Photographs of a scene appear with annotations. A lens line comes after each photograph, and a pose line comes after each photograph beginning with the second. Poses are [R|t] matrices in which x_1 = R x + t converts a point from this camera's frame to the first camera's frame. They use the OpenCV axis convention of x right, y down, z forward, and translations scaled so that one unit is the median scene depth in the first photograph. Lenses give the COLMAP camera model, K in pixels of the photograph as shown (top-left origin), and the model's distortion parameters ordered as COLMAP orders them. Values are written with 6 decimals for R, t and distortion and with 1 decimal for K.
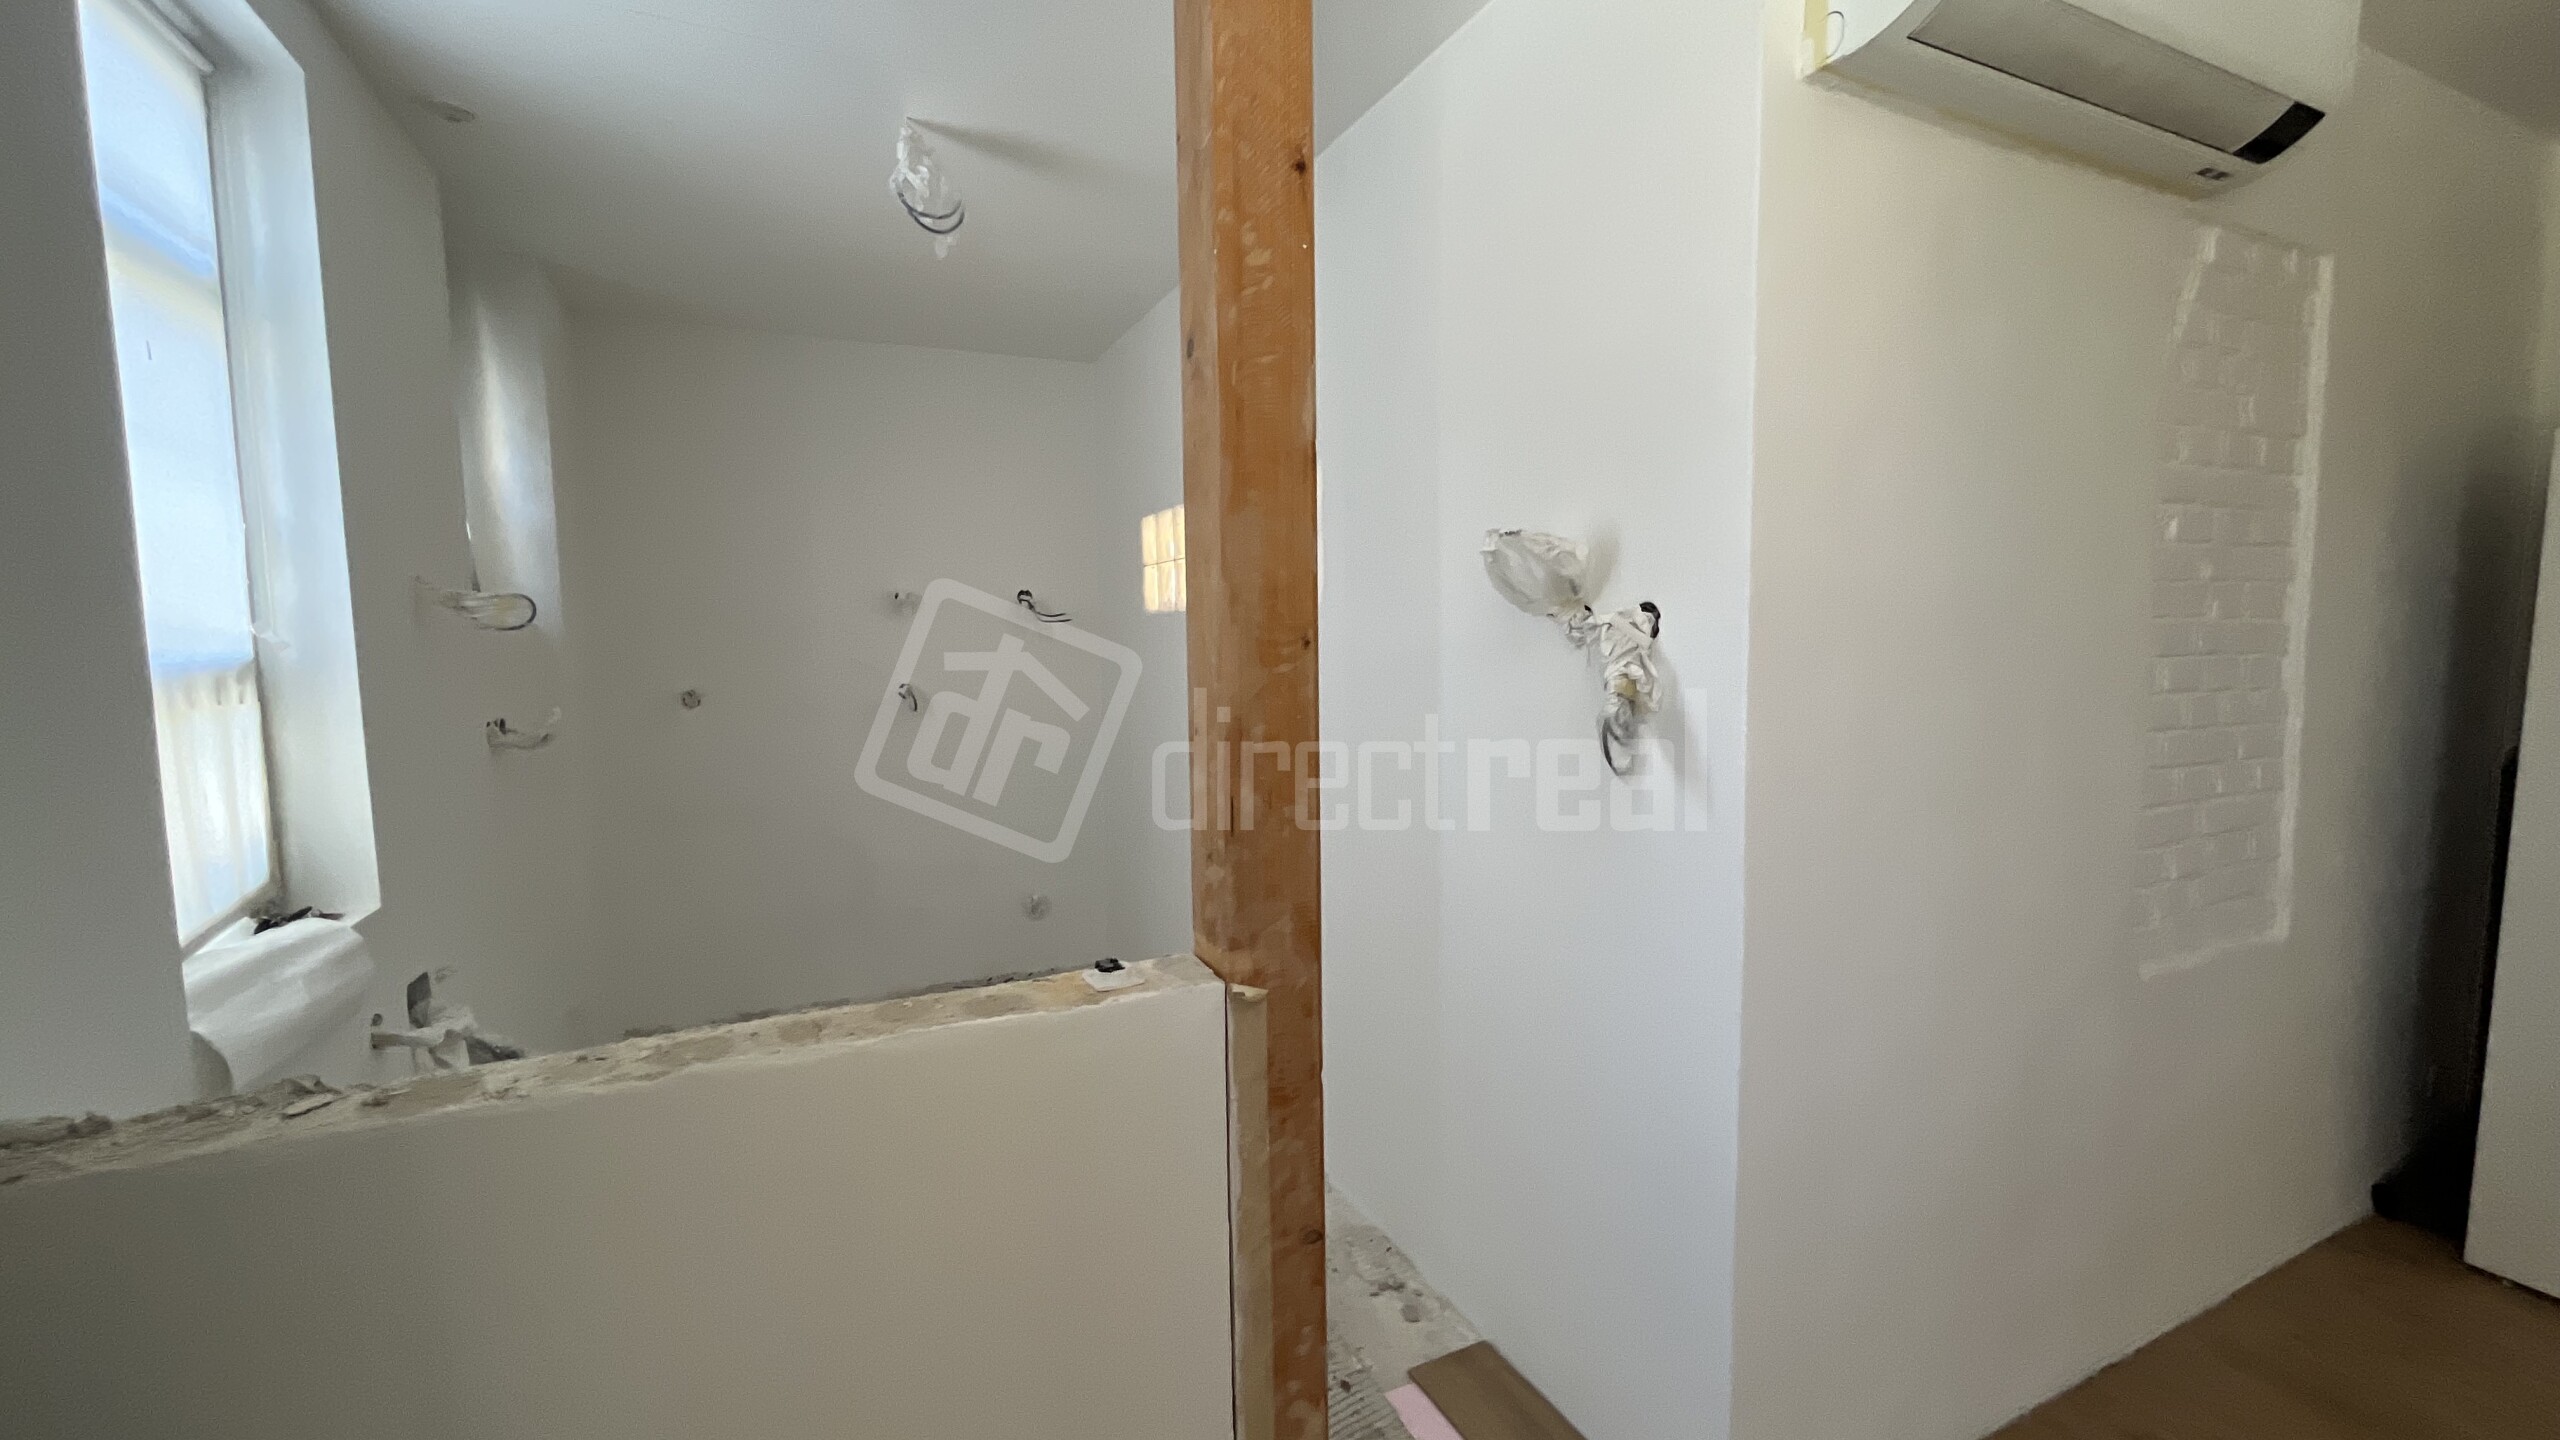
lens RADIAL K [[1039.3, 0, 1286.2], [0, 1039.3, 720.0], [0, 0, 1]] dist [-0.002267, -0.000113]
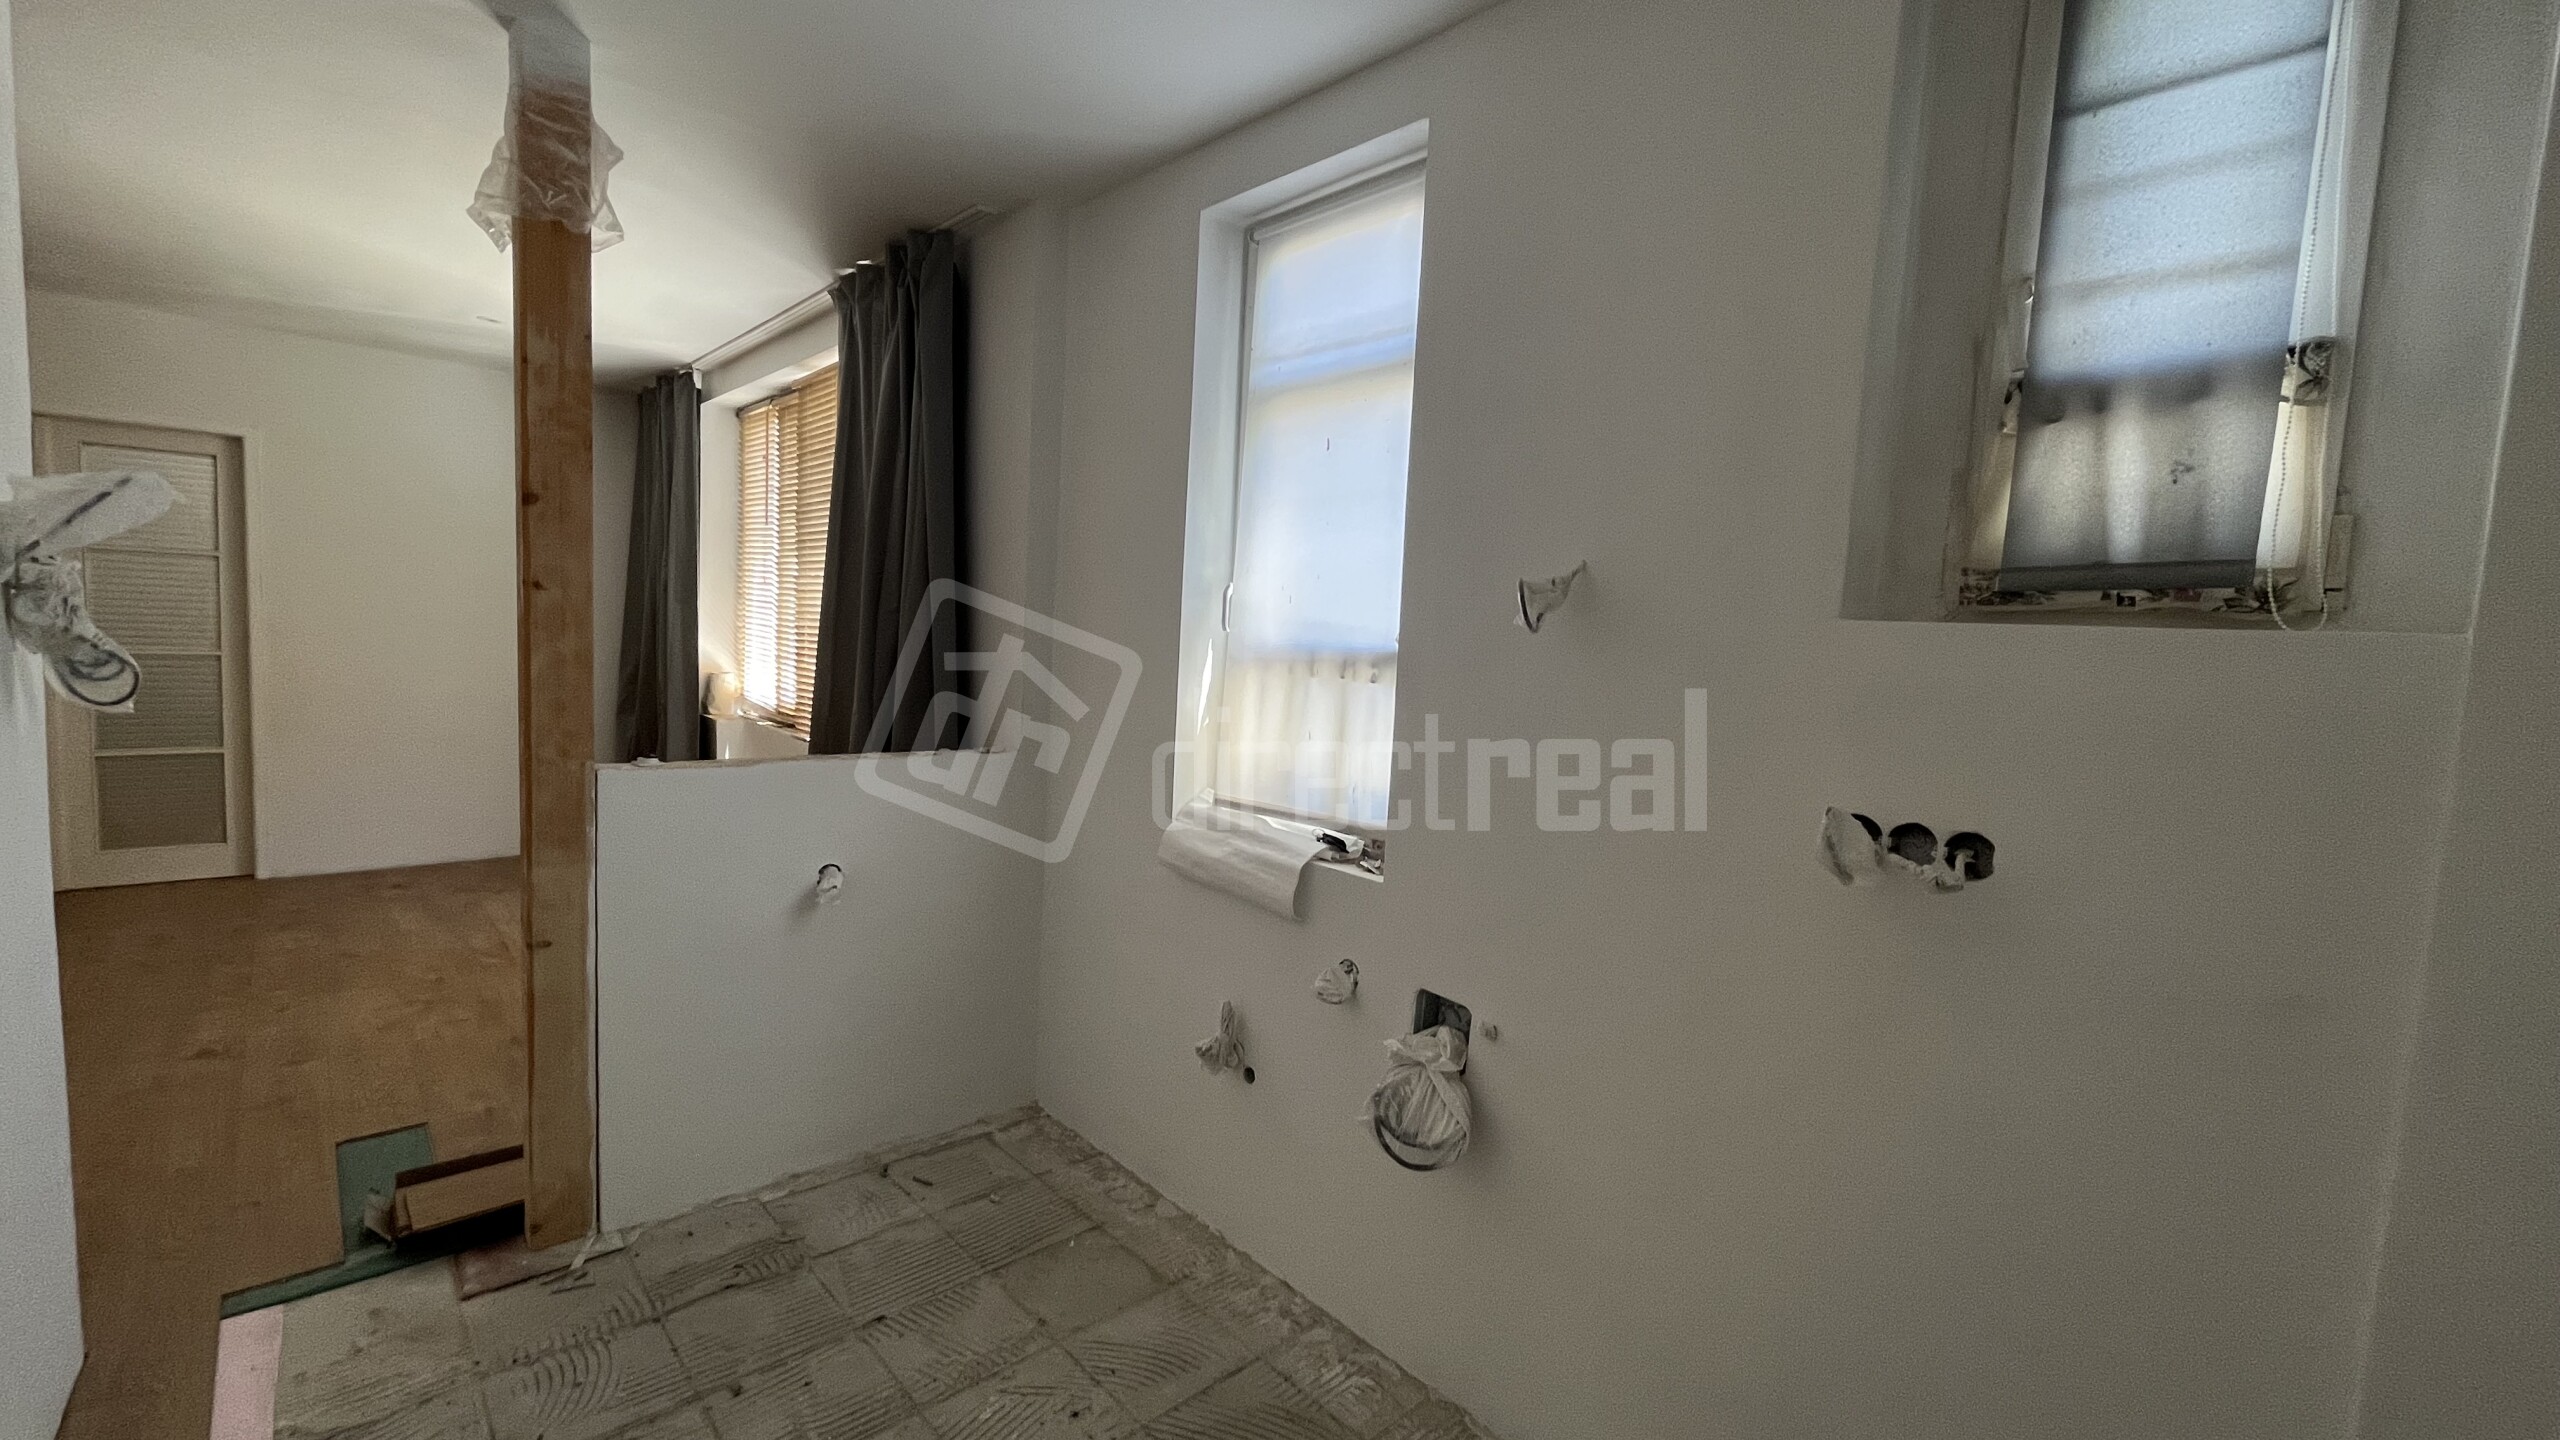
lens RADIAL K [[1039.3, 0, 1277.0], [0, 1039.3, 715.2], [0, 0, 1]] dist [-0.002267, -0.000113]
pose [[-0.953841, -0.006549, -0.300240, -0.566093], [-0.061102, 0.983083, 0.172671, -0.223354], [0.294030, 0.183046, -0.938105, 2.508321]]
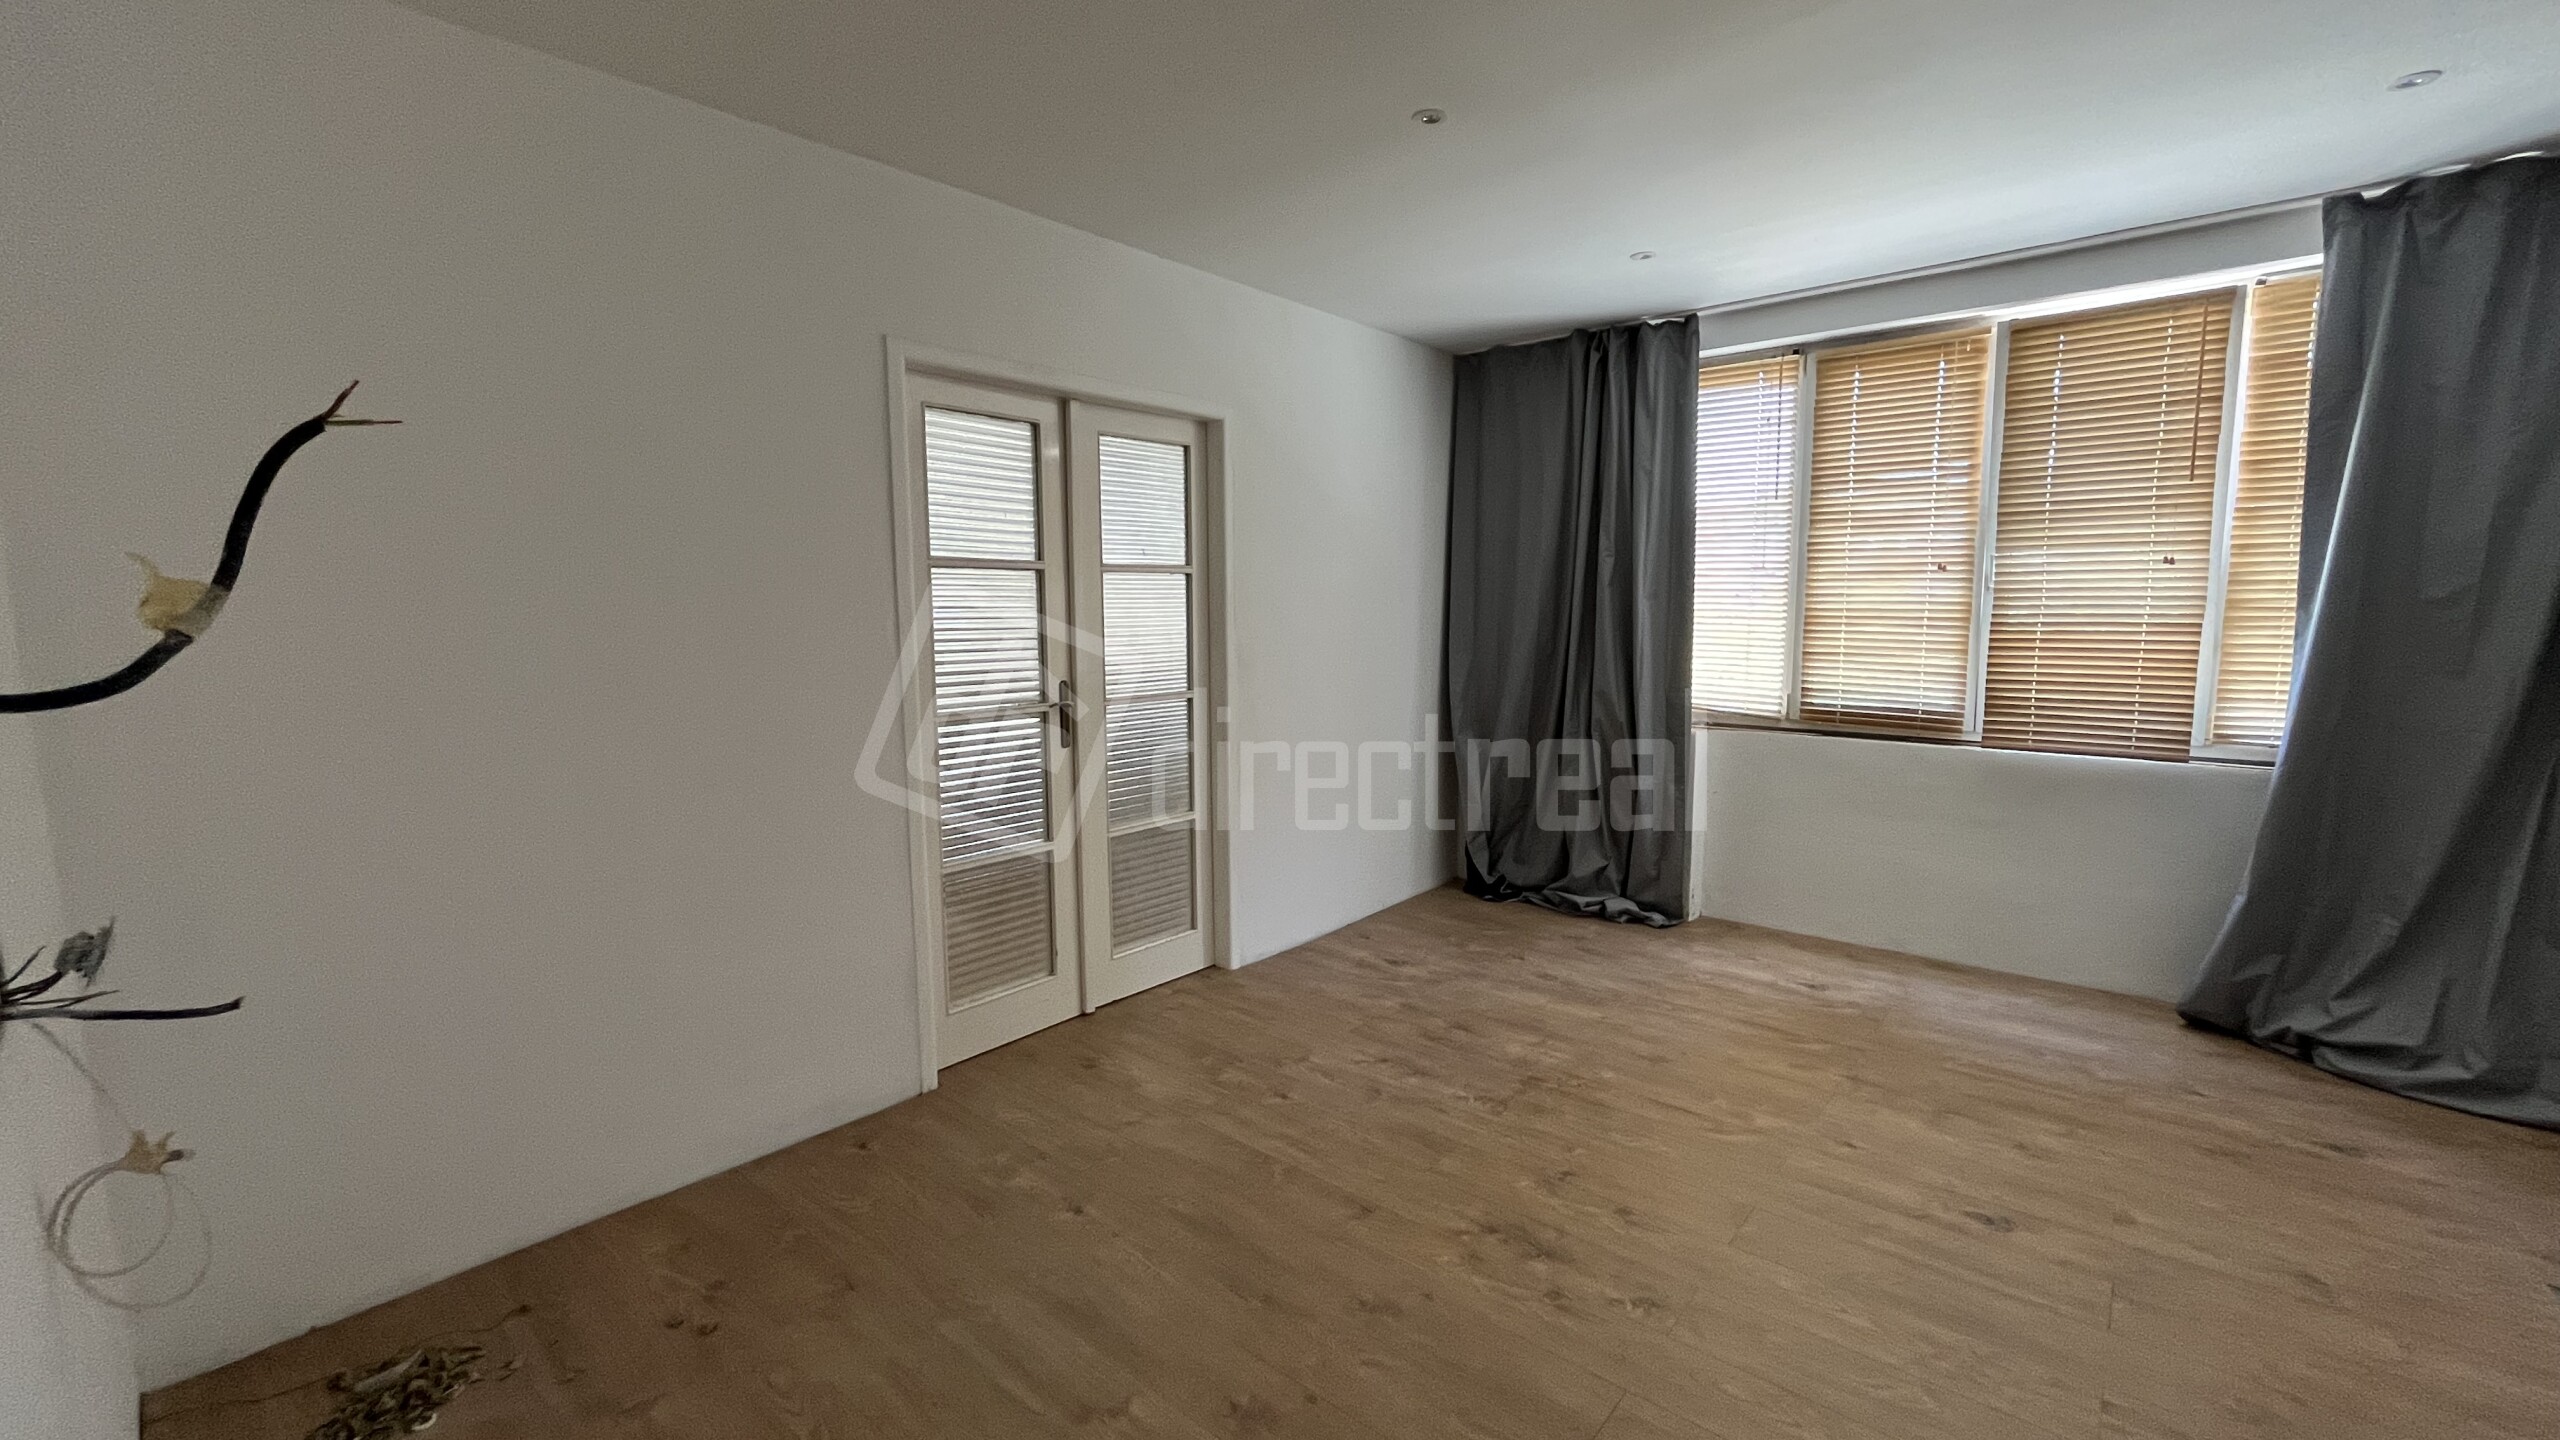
lens RADIAL K [[1039.3, 0, 1275.3], [0, 1039.3, 720.9], [0, 0, 1]] dist [-0.002267, -0.000113]
pose [[-0.918808, 0.067099, -0.388959, 2.425373], [-0.012611, 0.979951, 0.198842, -0.105184], [0.394503, 0.187602, -0.899540, 0.889016]]
